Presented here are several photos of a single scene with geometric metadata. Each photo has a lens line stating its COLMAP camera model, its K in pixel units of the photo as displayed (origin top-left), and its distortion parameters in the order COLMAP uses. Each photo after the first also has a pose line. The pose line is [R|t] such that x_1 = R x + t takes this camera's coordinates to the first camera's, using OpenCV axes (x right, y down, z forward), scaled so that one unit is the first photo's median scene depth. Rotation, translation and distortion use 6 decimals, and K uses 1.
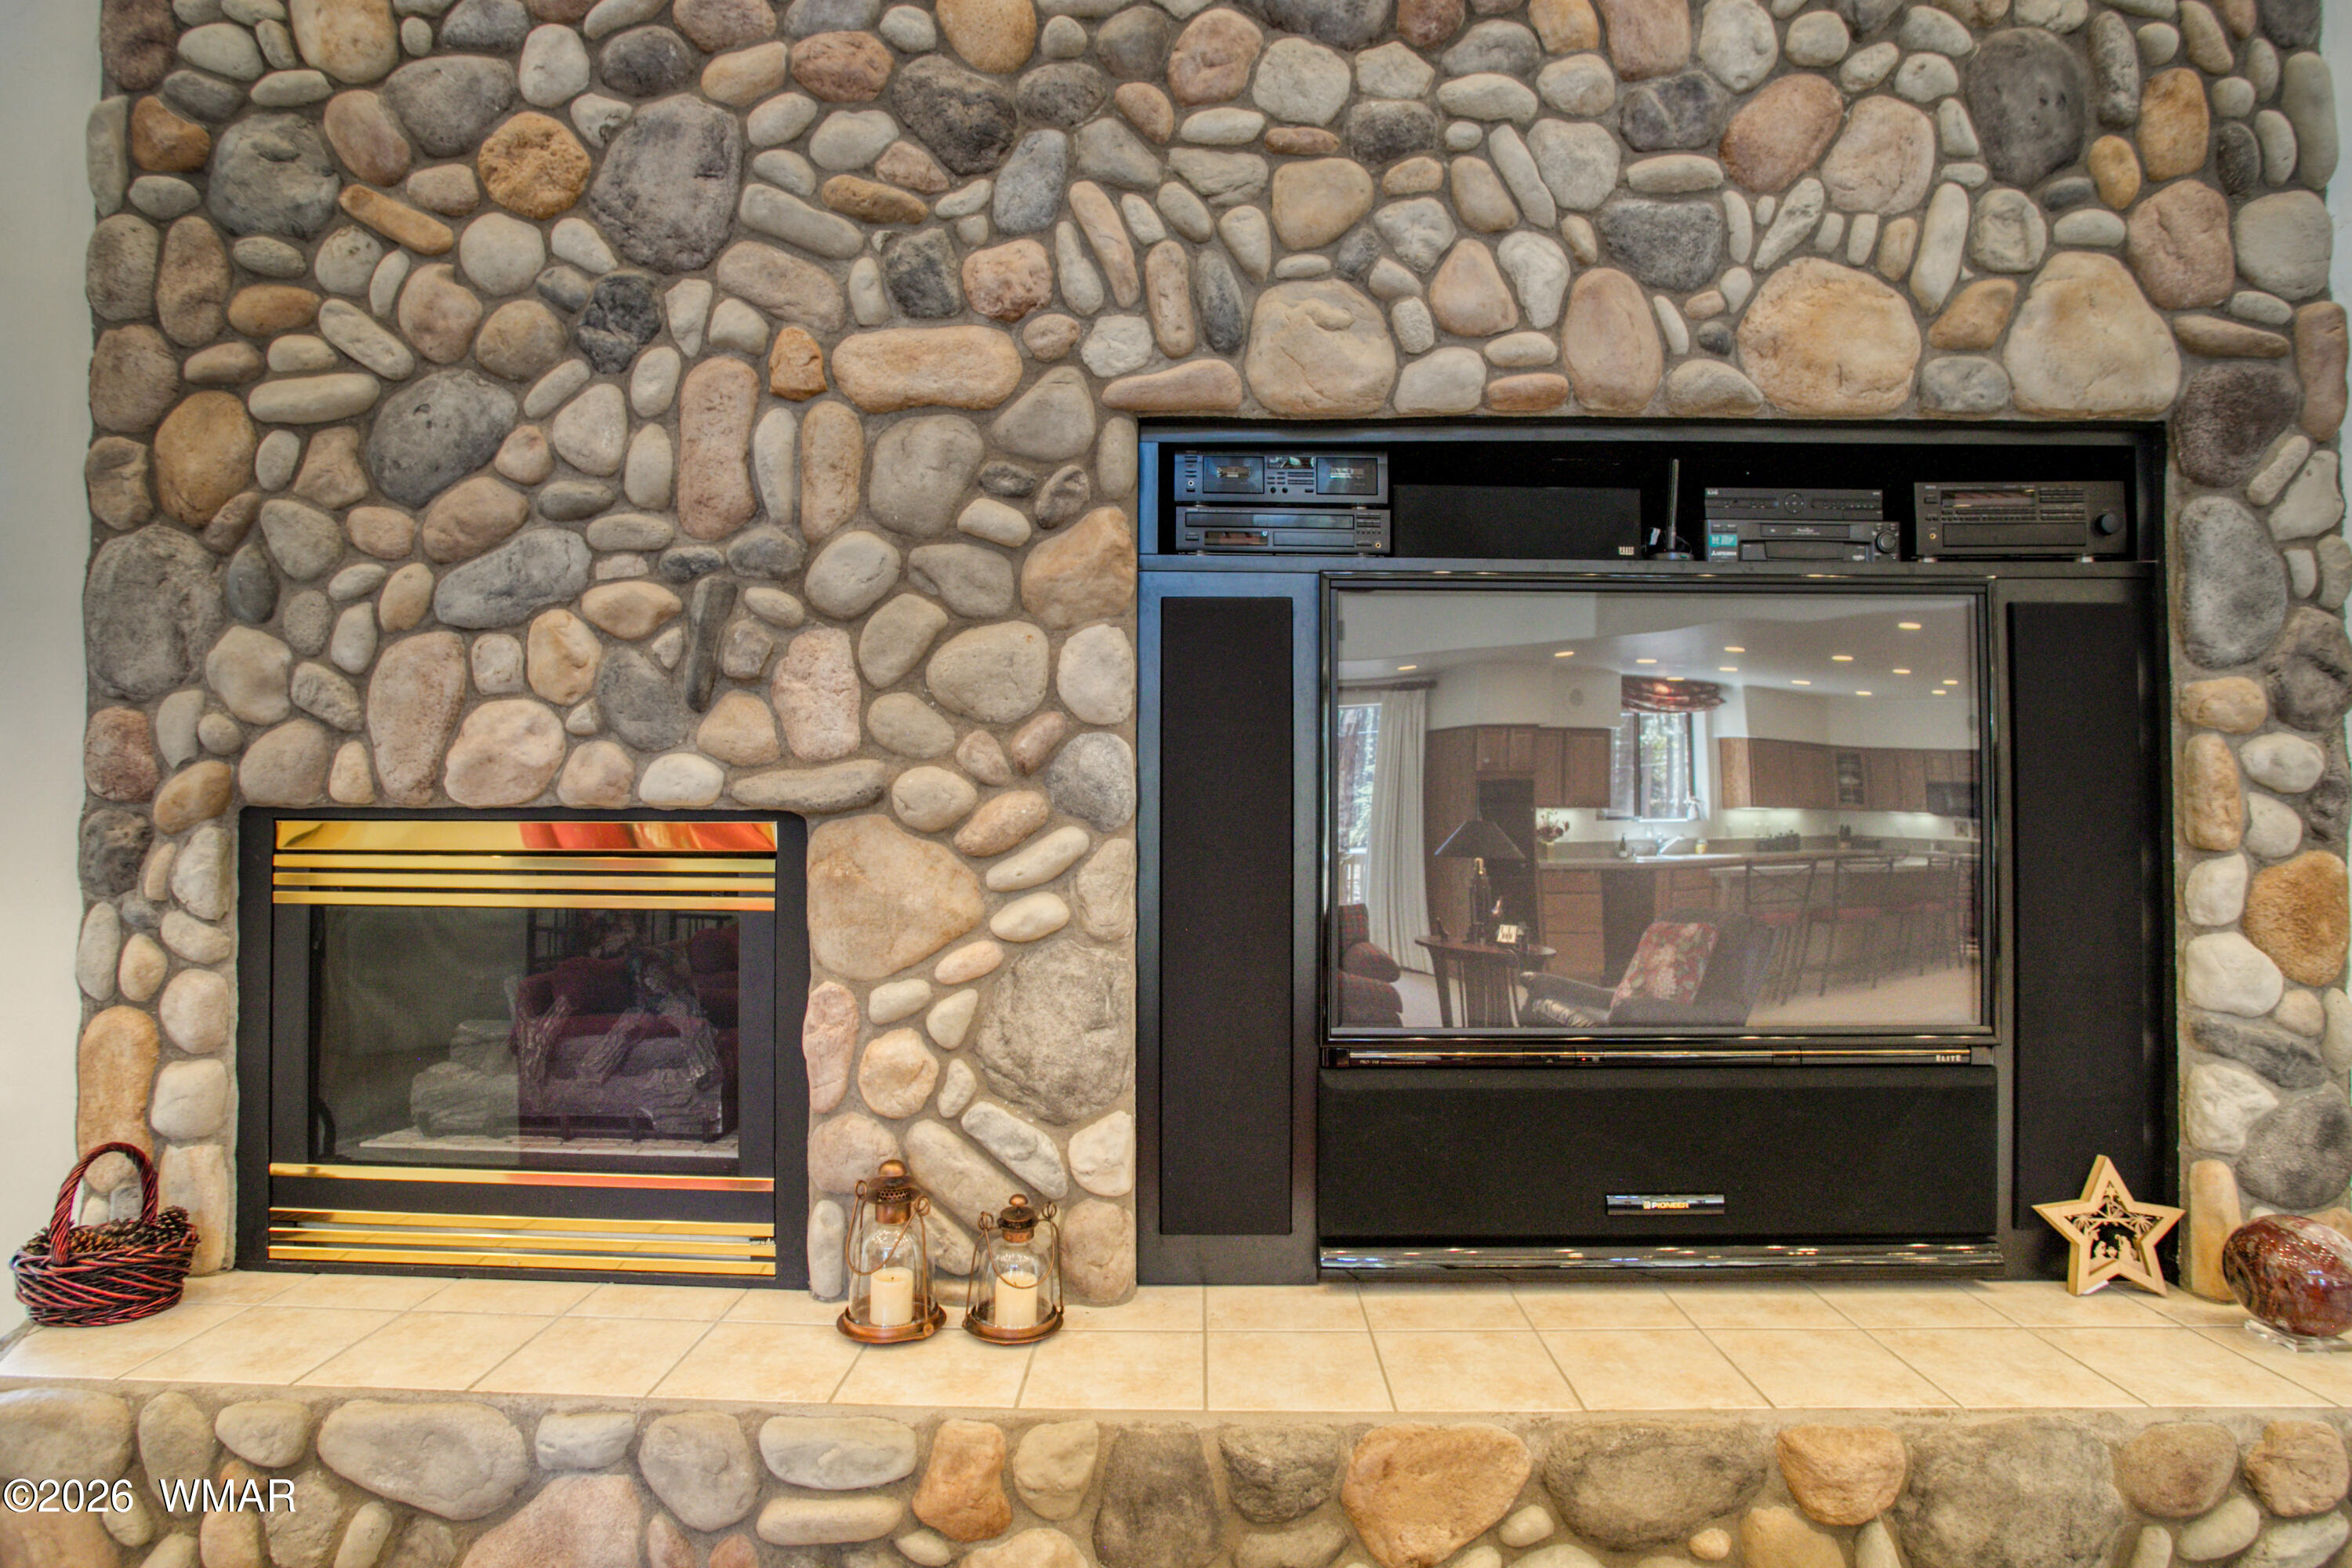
lens RADIAL K [[1227.0, 0, 1176.0], [0, 1227.0, 784.0], [0, 0, 1]] dist [-0.063321, 0.022509]
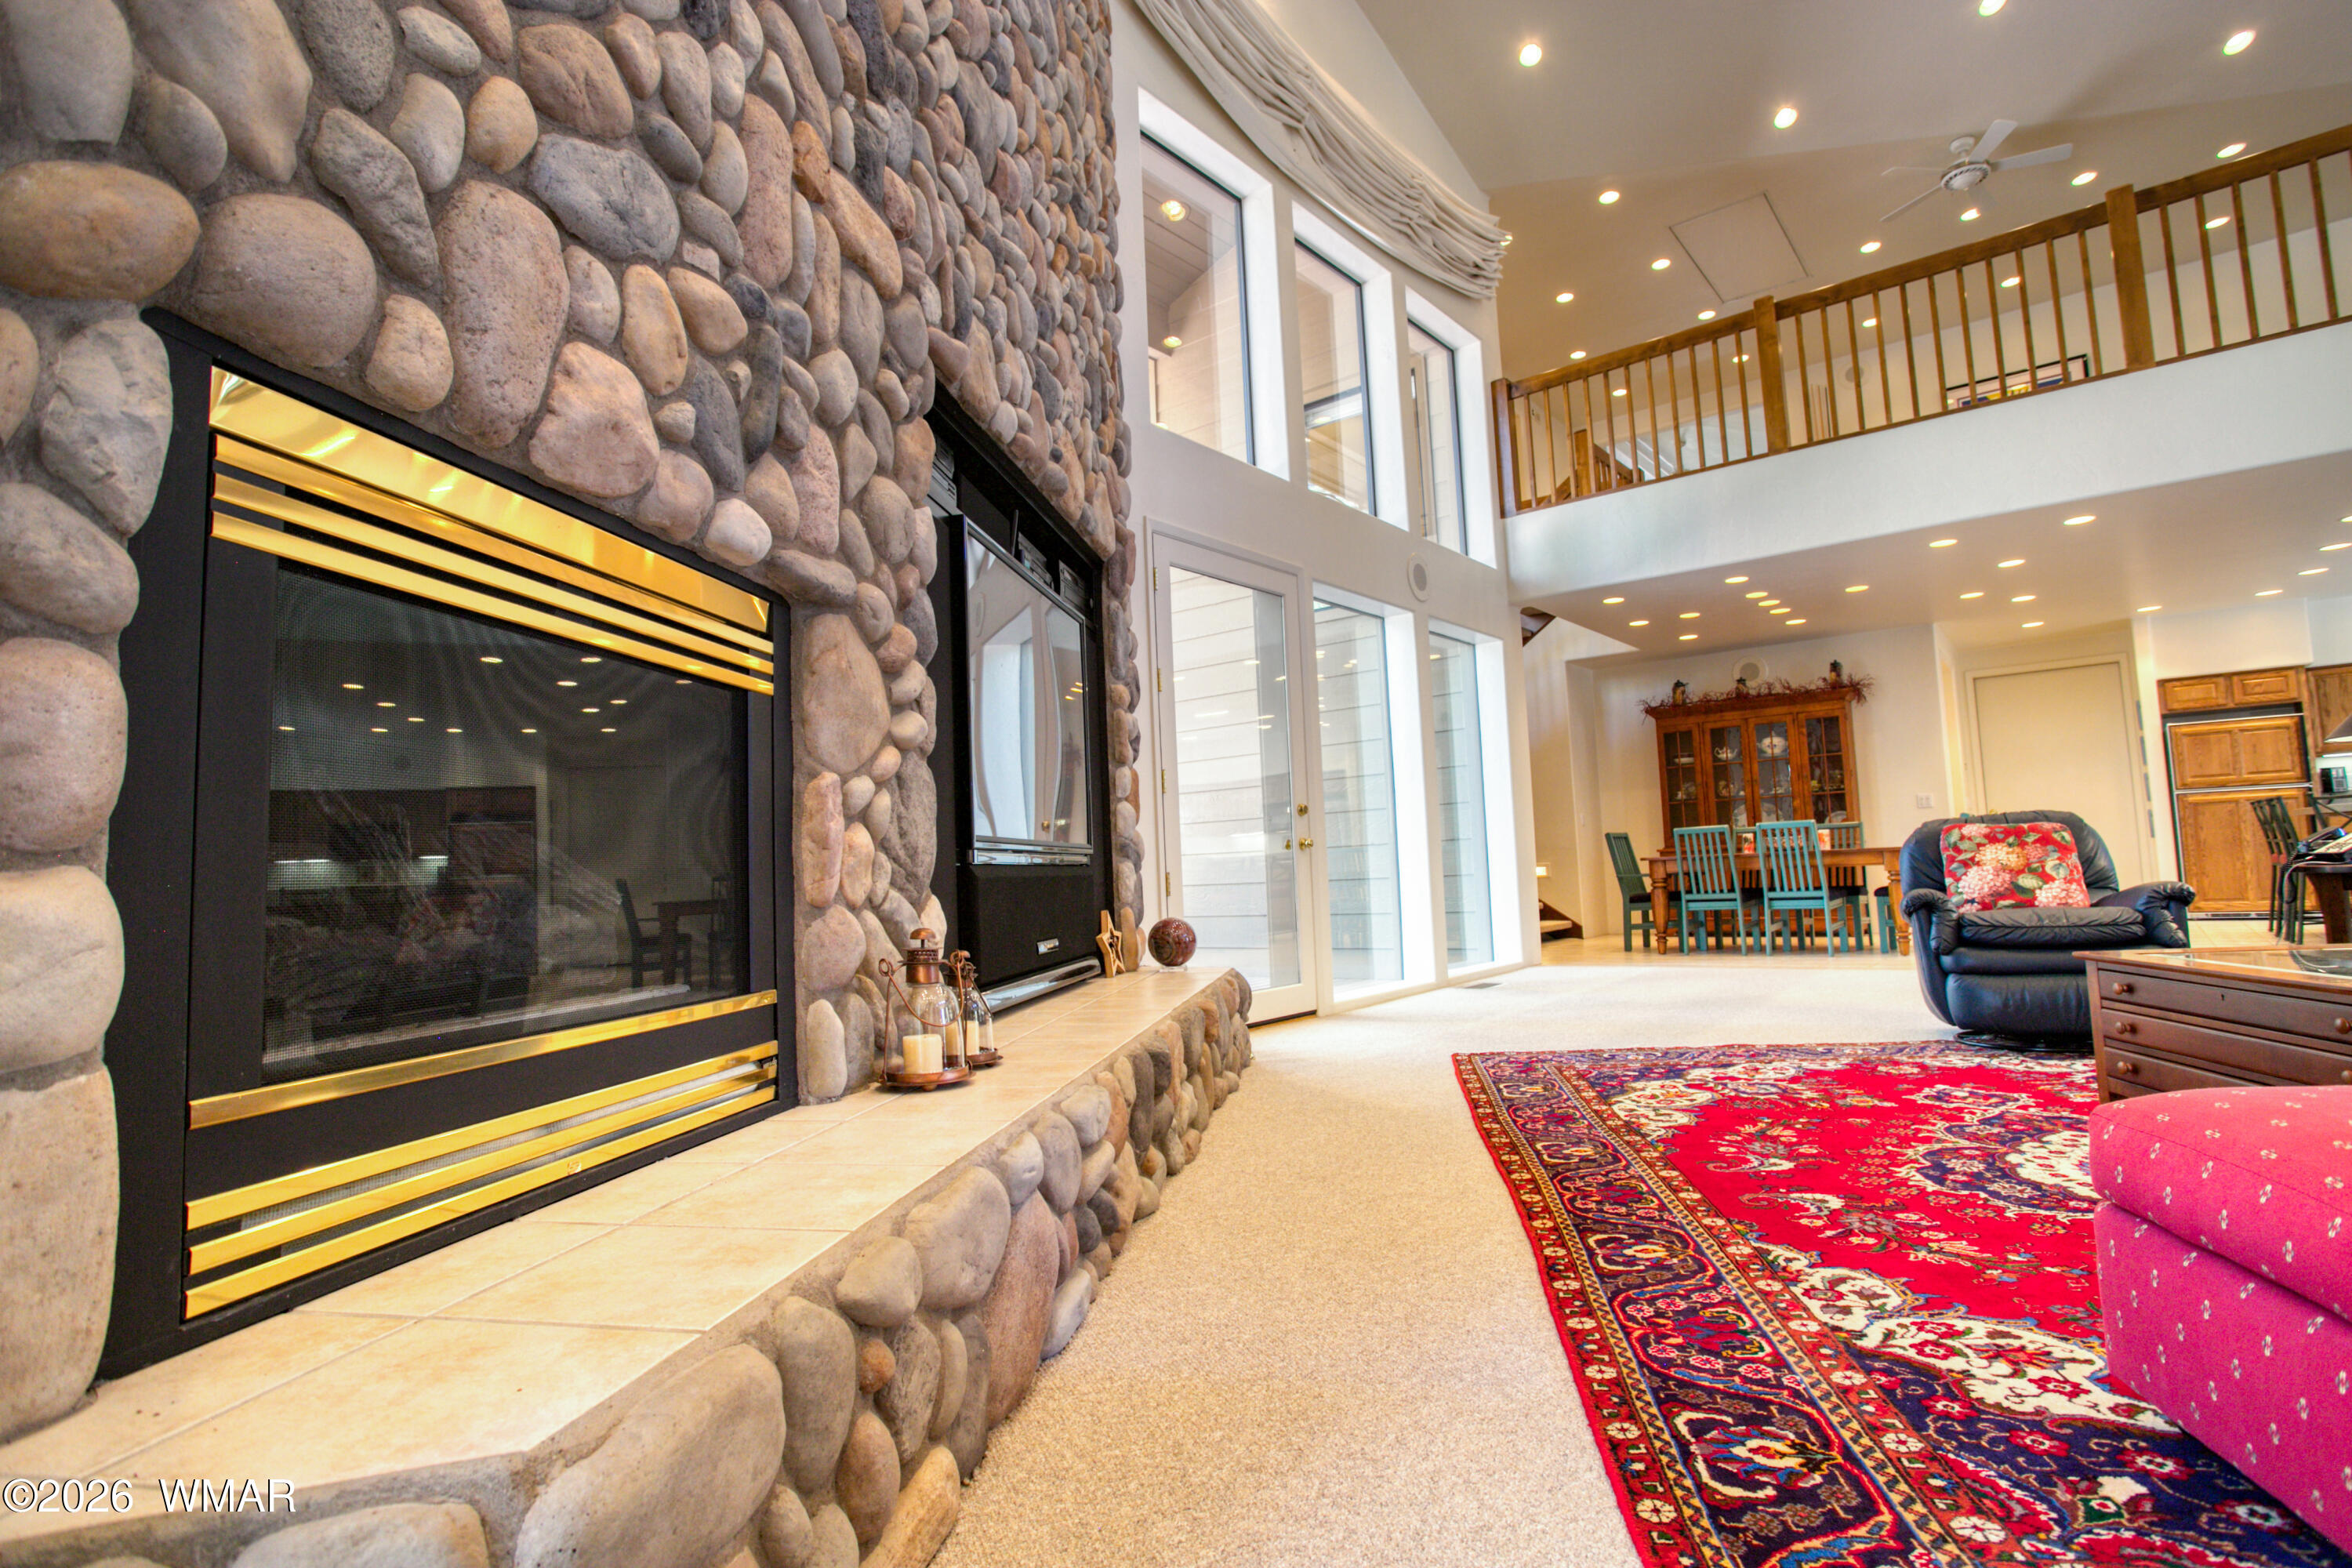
lens RADIAL K [[1158.4, 0, 1176.0], [0, 1158.4, 784.0], [0, 0, 1]] dist [-0.078892, 0.037722]
pose [[0.142993, 0.070289, 0.987225, -1.155684], [0.018745, 0.997104, -0.073708, 0.242933], [-0.989546, 0.029046, 0.141261, 0.581354]]
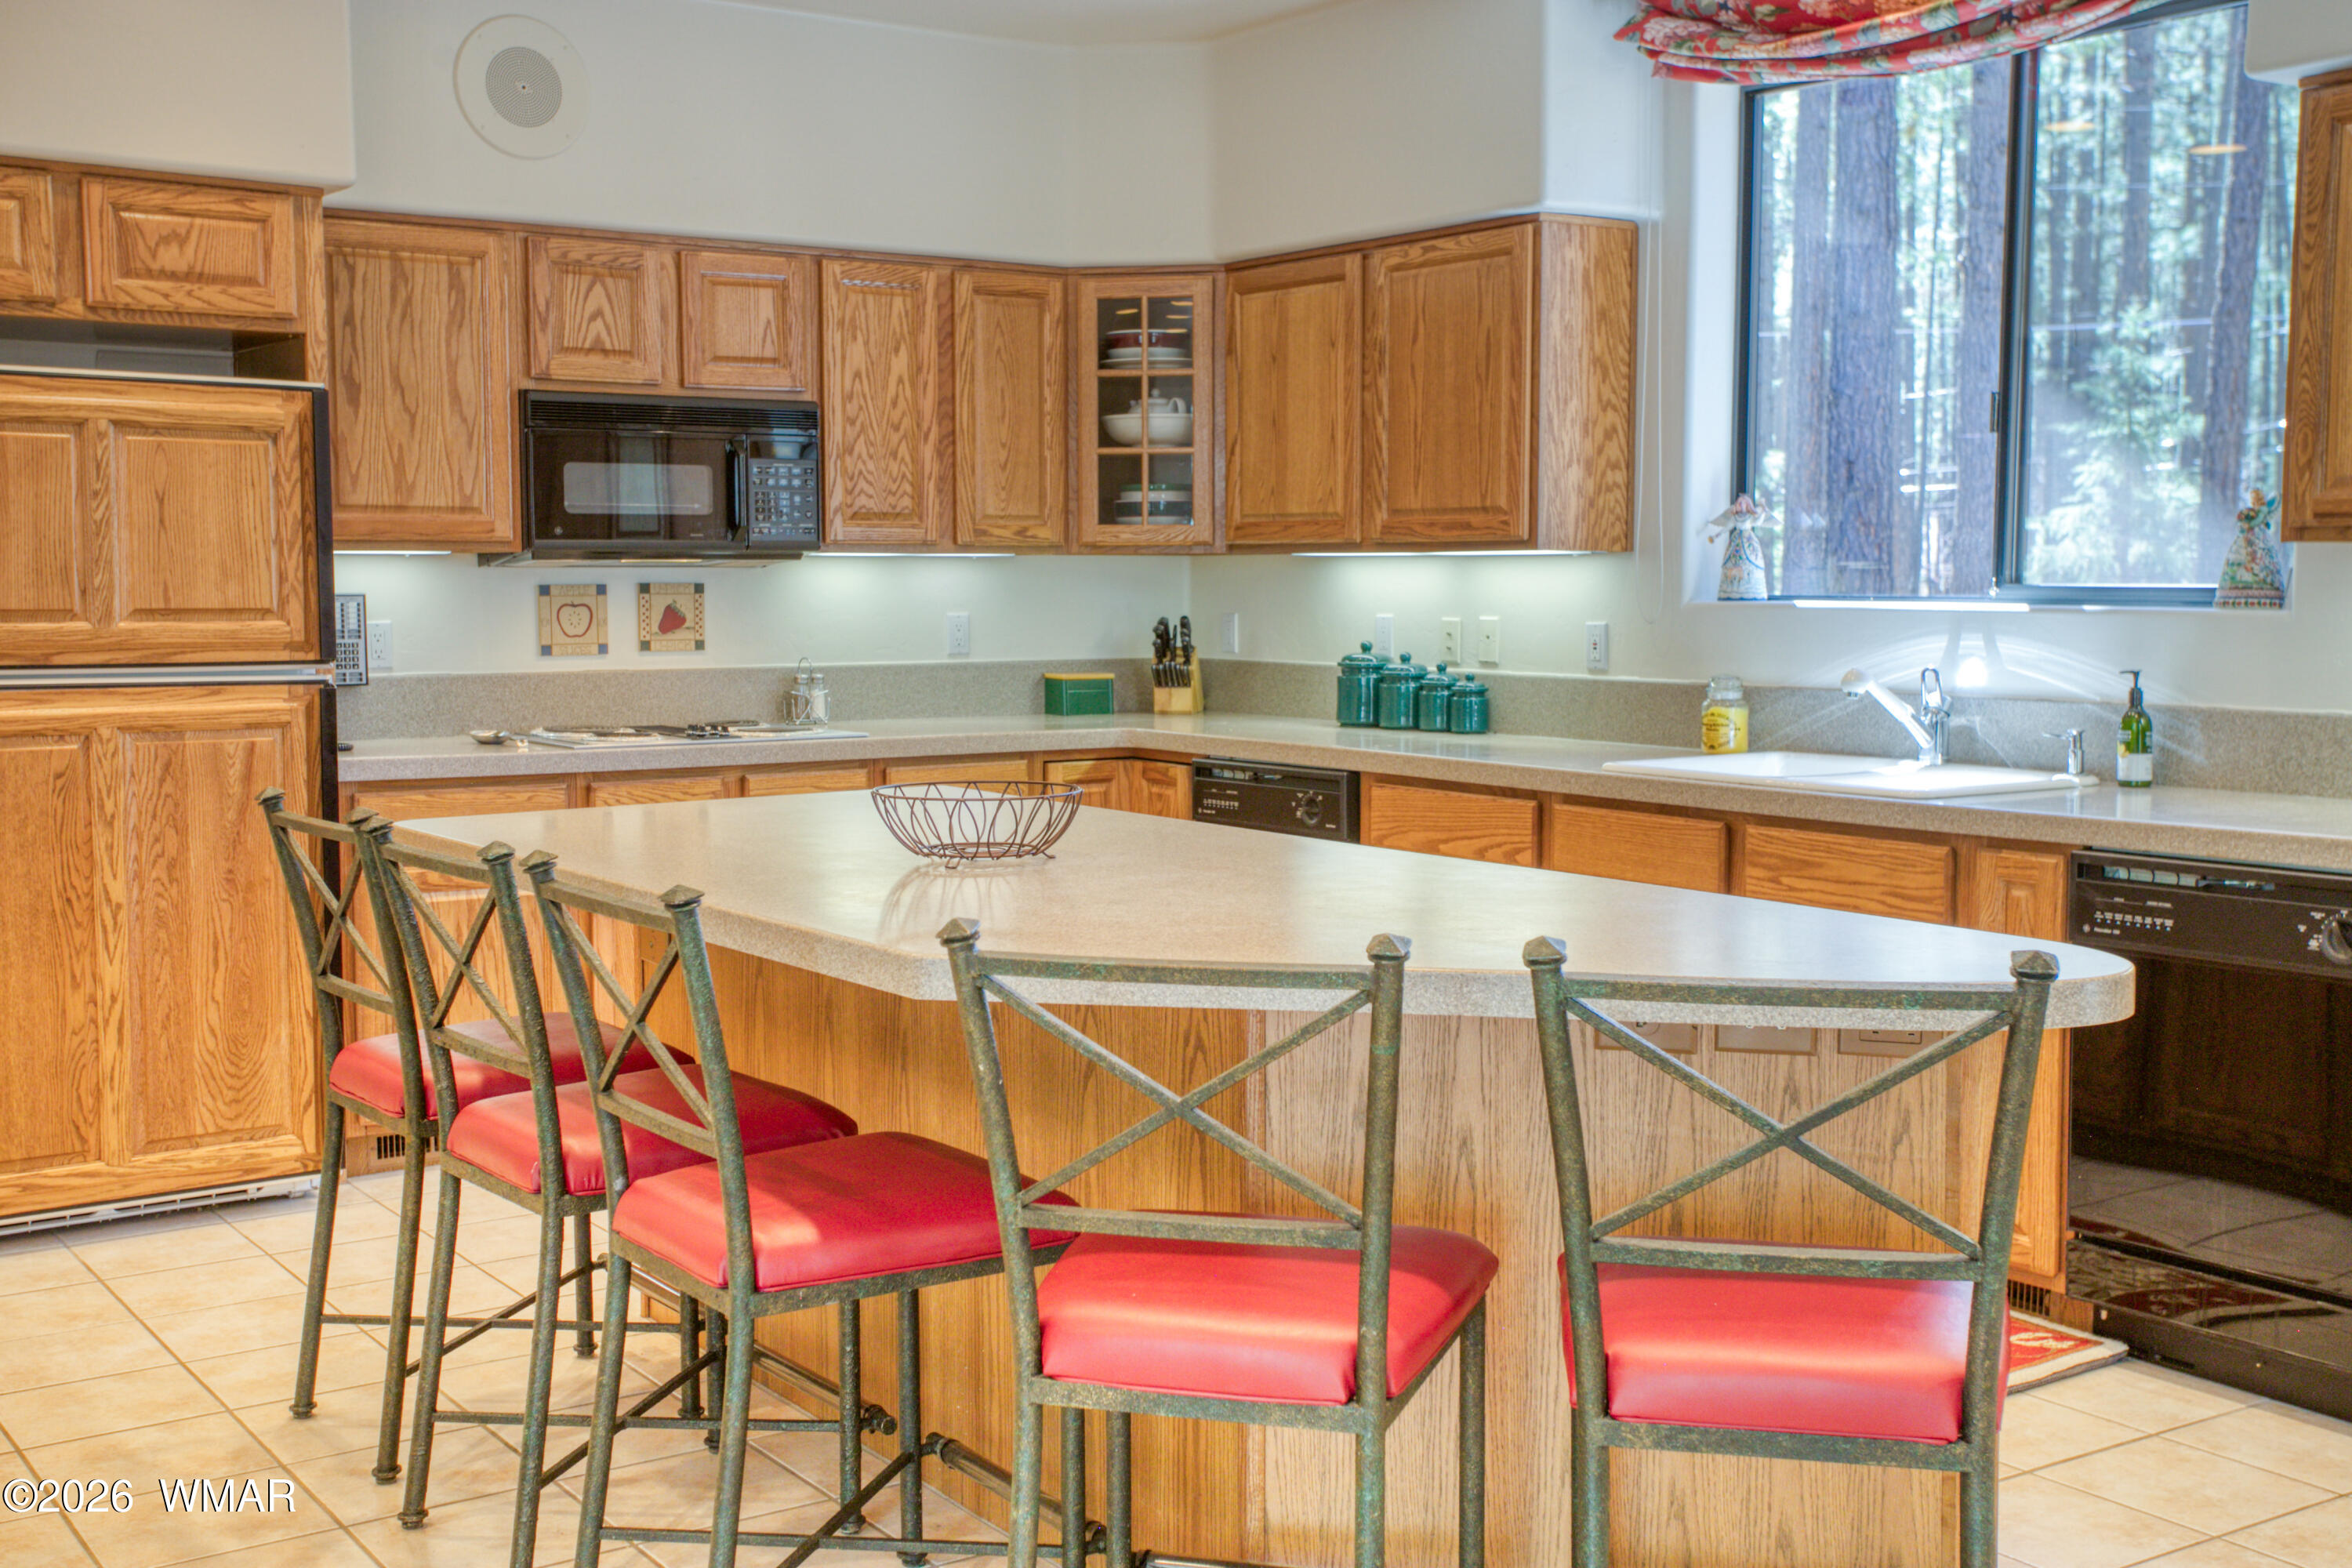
lens RADIAL K [[2546.2, 0, 1176.0], [0, 2546.2, 784.0], [0, 0, 1]] dist [0.007744, 0.190419]
pose [[-0.916873, -0.033754, 0.397749, 1.545797], [-0.009956, 0.998042, 0.061746, -0.003762], [-0.399055, 0.052653, -0.915414, -0.969146]]
